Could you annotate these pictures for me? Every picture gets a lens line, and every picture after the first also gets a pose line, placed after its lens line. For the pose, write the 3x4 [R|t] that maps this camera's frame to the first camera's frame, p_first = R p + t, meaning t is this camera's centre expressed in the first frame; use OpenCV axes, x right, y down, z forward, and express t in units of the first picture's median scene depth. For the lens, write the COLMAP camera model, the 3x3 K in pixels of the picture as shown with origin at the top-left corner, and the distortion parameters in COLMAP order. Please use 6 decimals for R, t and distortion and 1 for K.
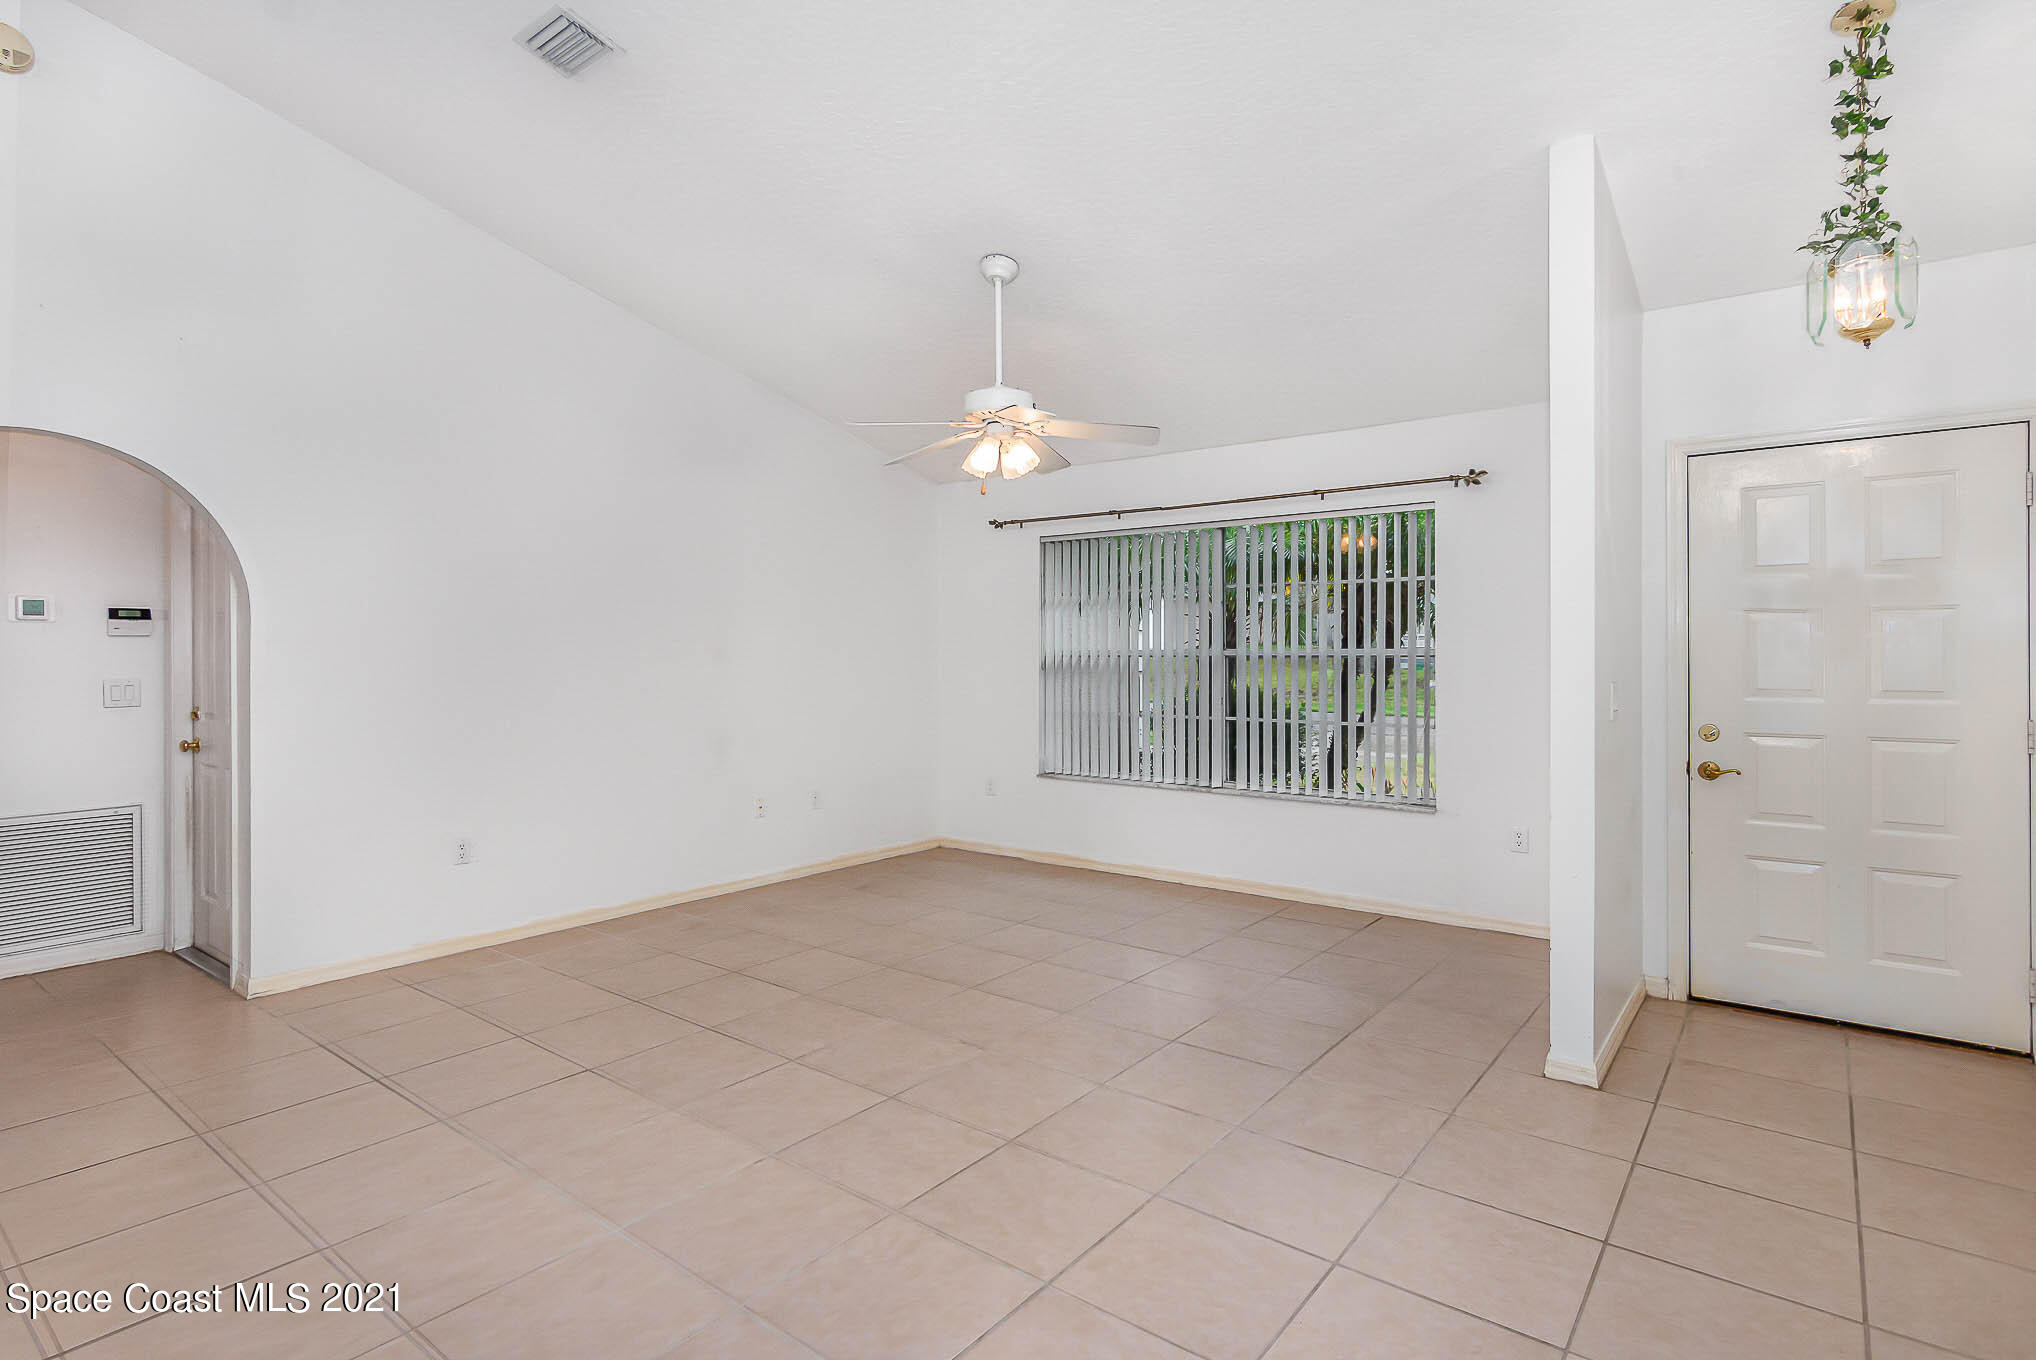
lens RADIAL K [[1040.7, 0, 1019.9], [0, 1040.7, 652.3], [0, 0, 1]] dist [0.004102, 0.001258]
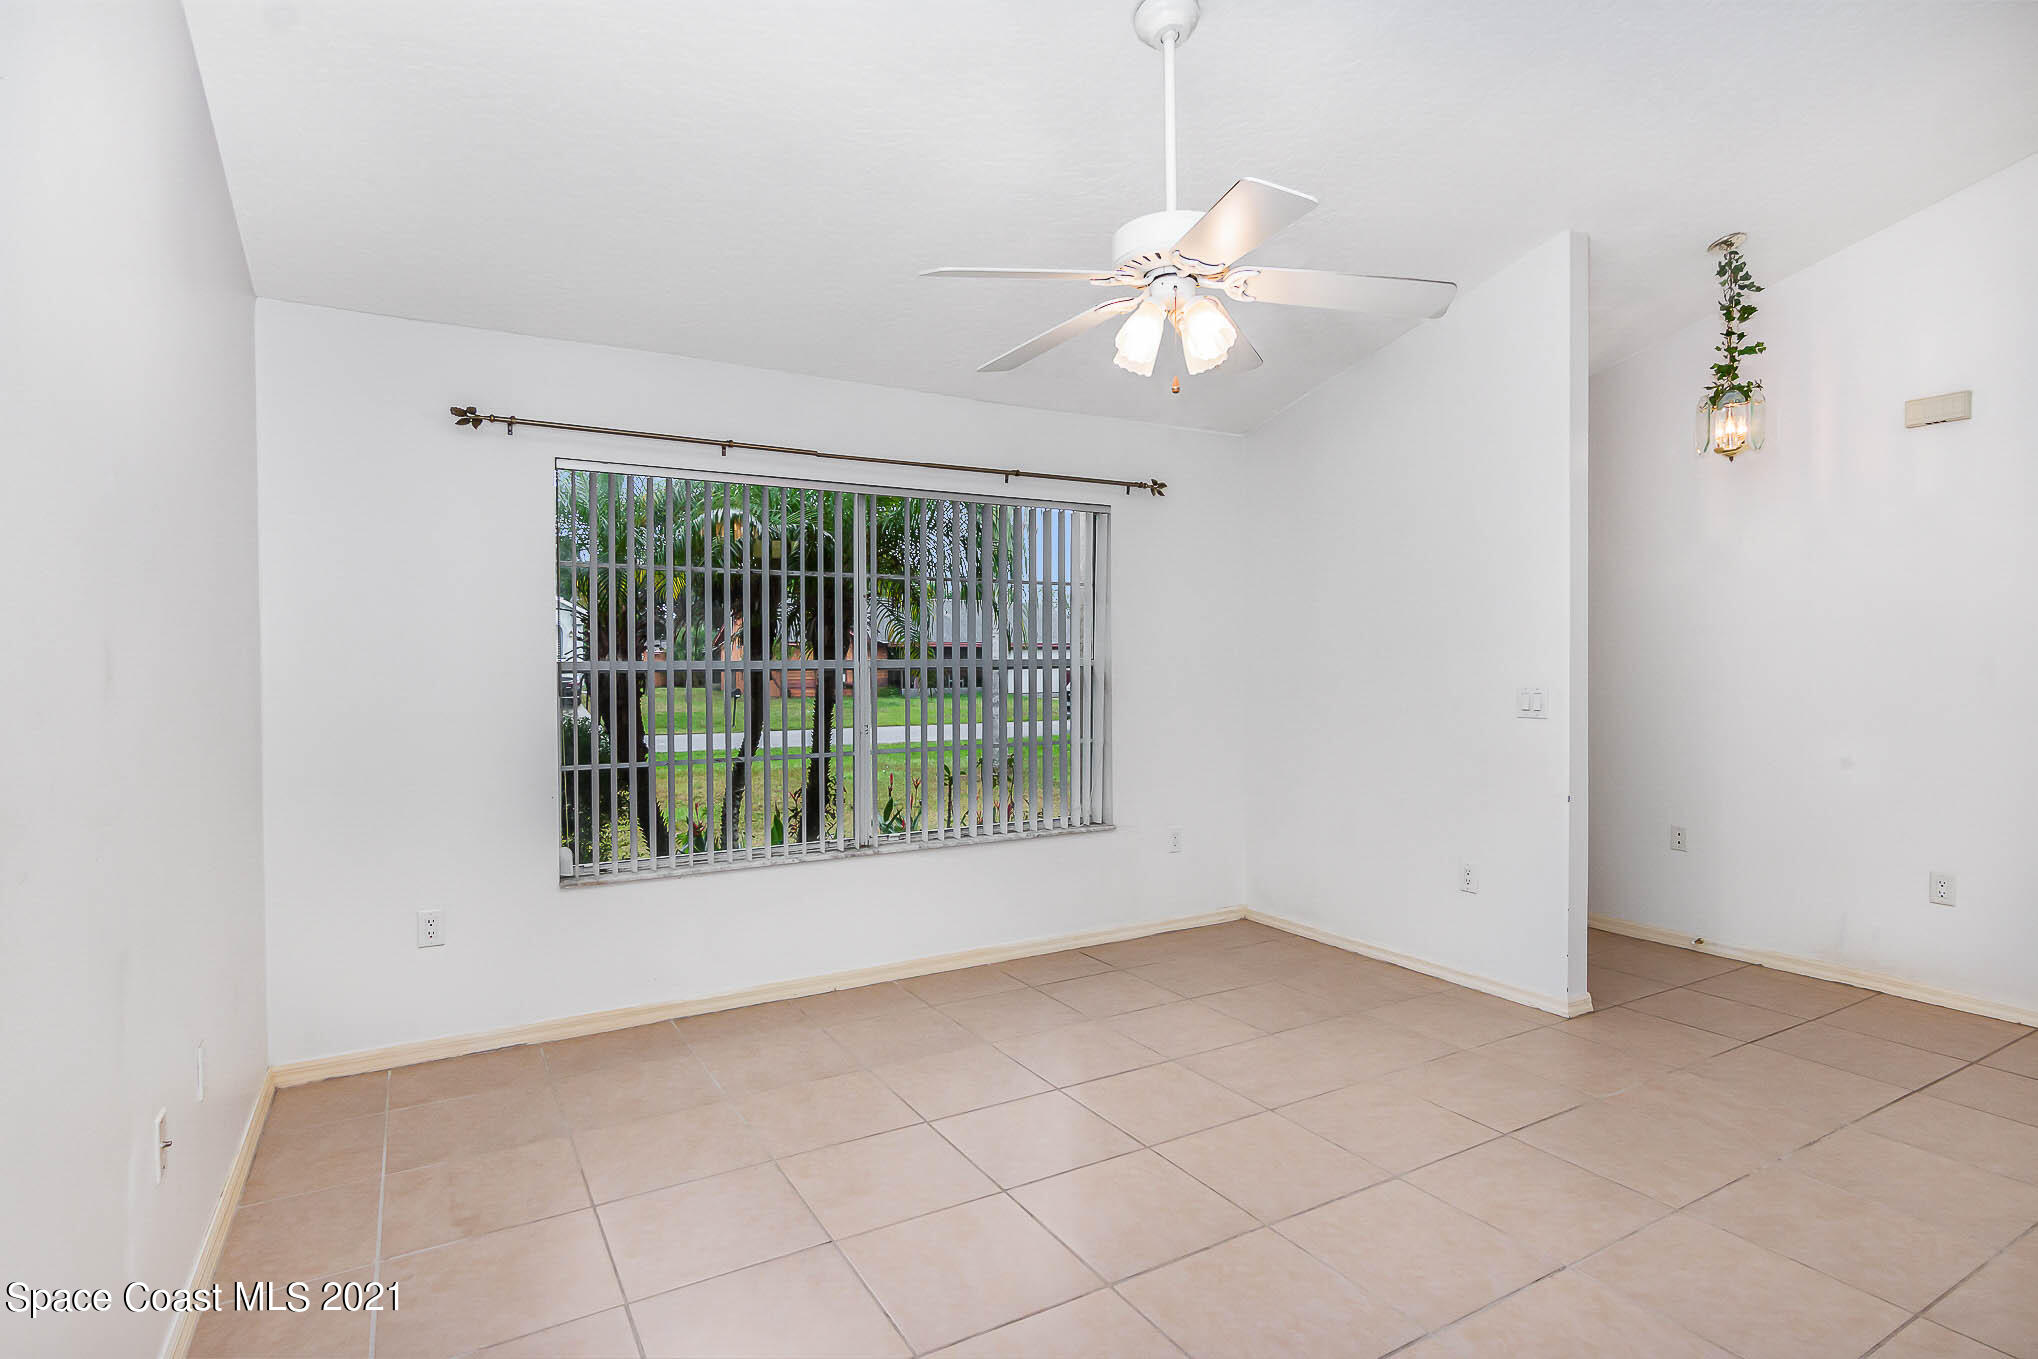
lens RADIAL K [[1041.7, 0, 1021.3], [0, 1041.7, 685.3], [0, 0, 1]] dist [0.004102, 0.001258]
pose [[0.378559, -0.020749, 0.925345, -0.507035], [0.002325, 0.999767, 0.021466, -0.000448], [-0.925574, -0.005975, 0.378519, 0.696487]]
